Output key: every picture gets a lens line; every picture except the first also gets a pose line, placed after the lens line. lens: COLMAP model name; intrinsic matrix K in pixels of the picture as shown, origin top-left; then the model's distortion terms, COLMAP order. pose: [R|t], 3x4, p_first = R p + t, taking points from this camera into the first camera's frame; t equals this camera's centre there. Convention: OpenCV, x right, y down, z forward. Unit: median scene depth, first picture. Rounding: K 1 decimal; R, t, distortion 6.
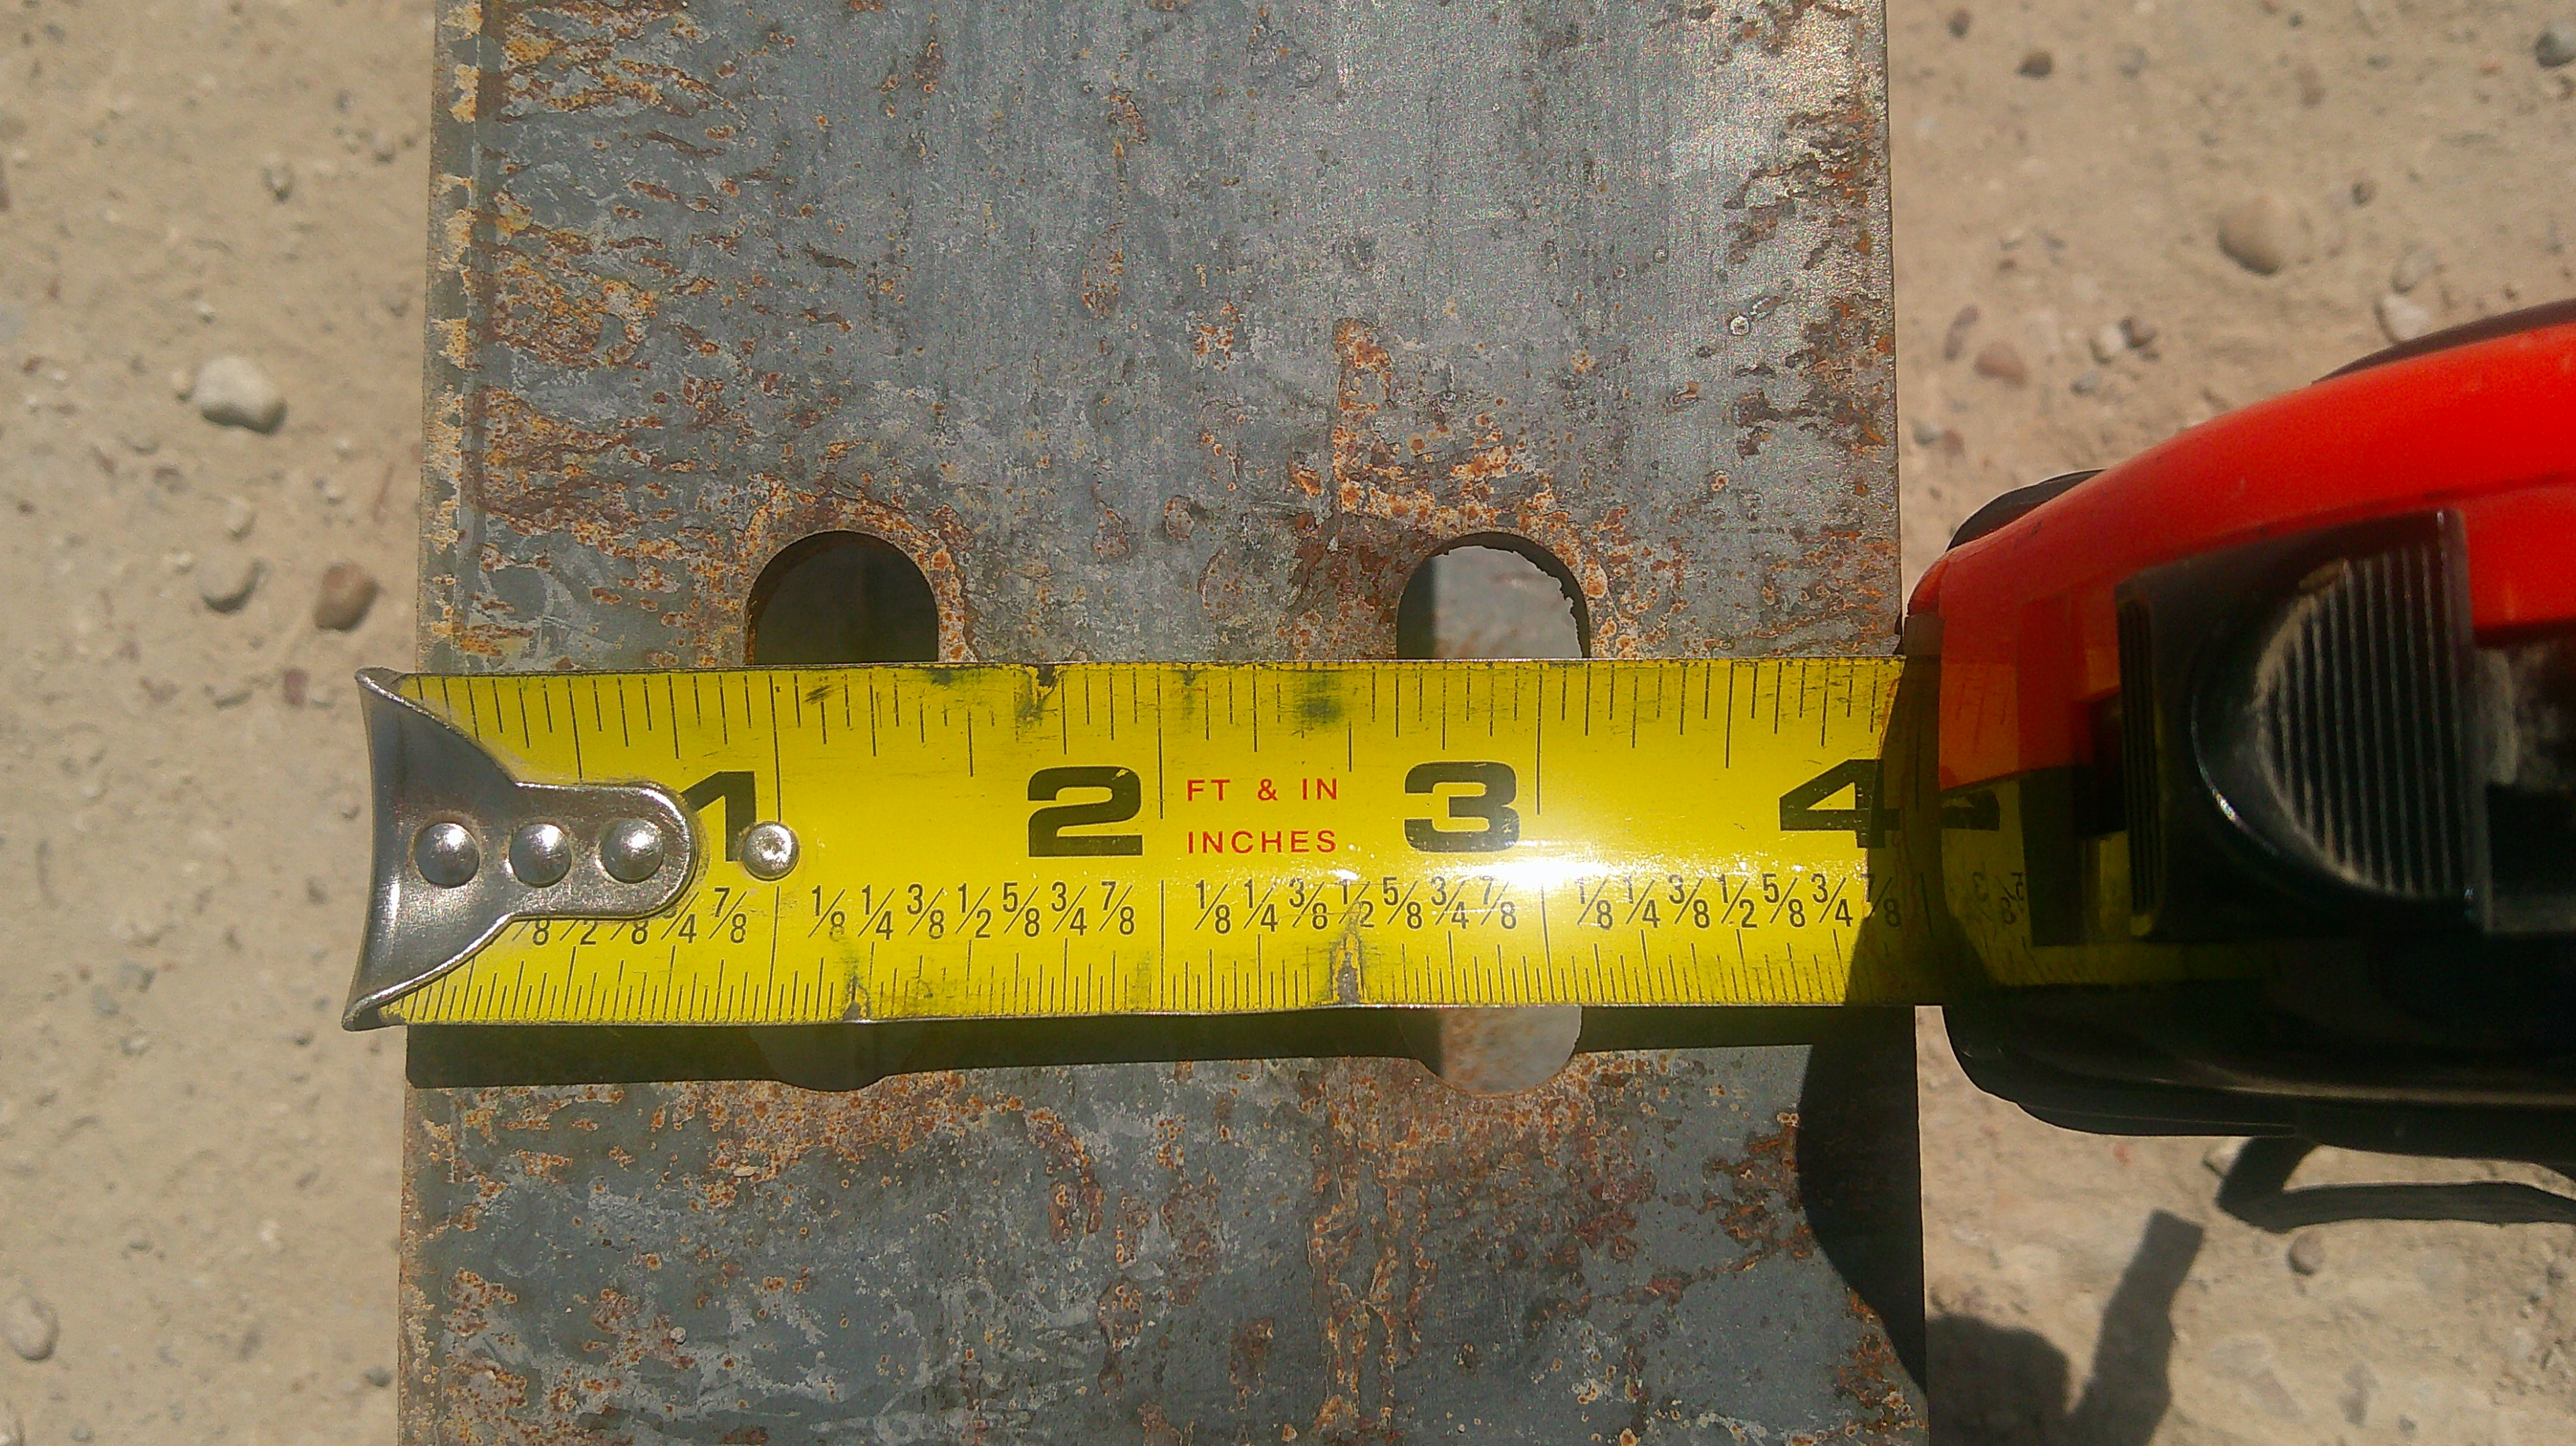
lens RADIAL K [[2256.9, 0, 1288.0], [0, 2256.9, 723.0], [0, 0, 1]] dist [0.145771, -0.421710]
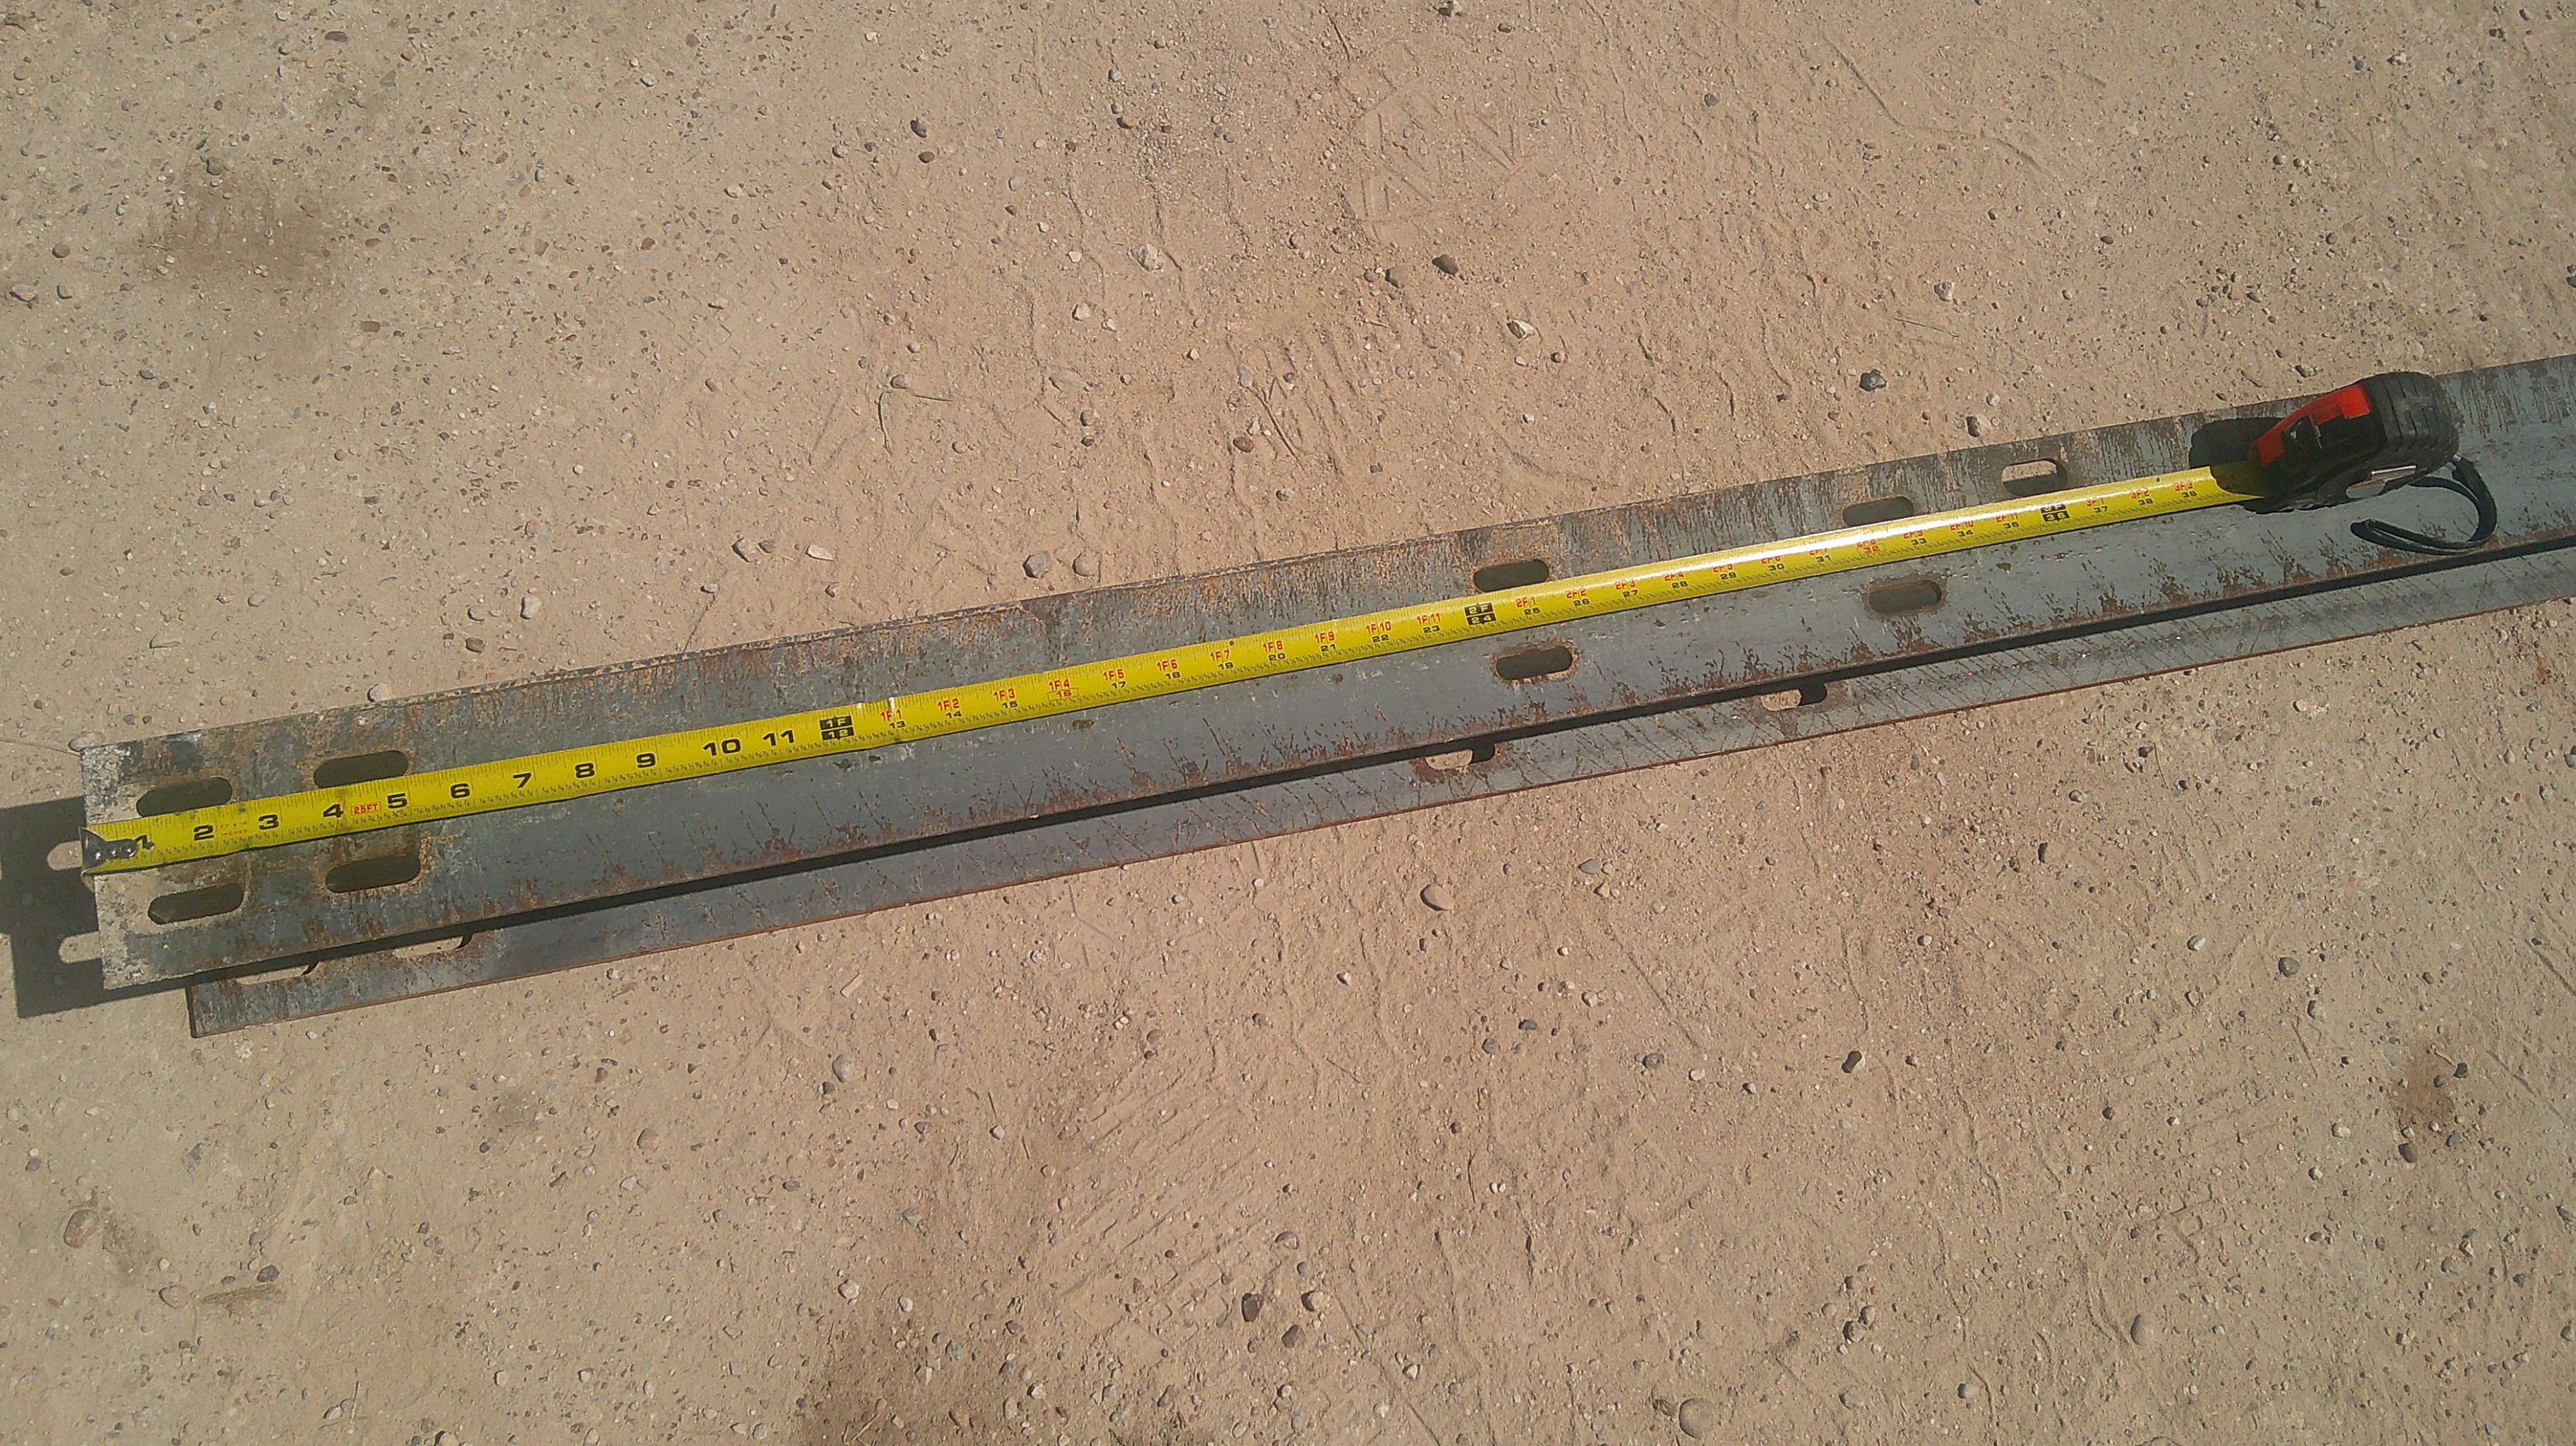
lens RADIAL K [[2256.9, 0, 1288.0], [0, 2256.9, 723.0], [0, 0, 1]] dist [0.145771, -0.421710]
pose [[0.212268, 0.951389, -0.223163, 1.534126], [-0.971772, 0.181447, -0.150785, -1.434781], [-0.102963, 0.248870, 0.963049, -5.049948]]
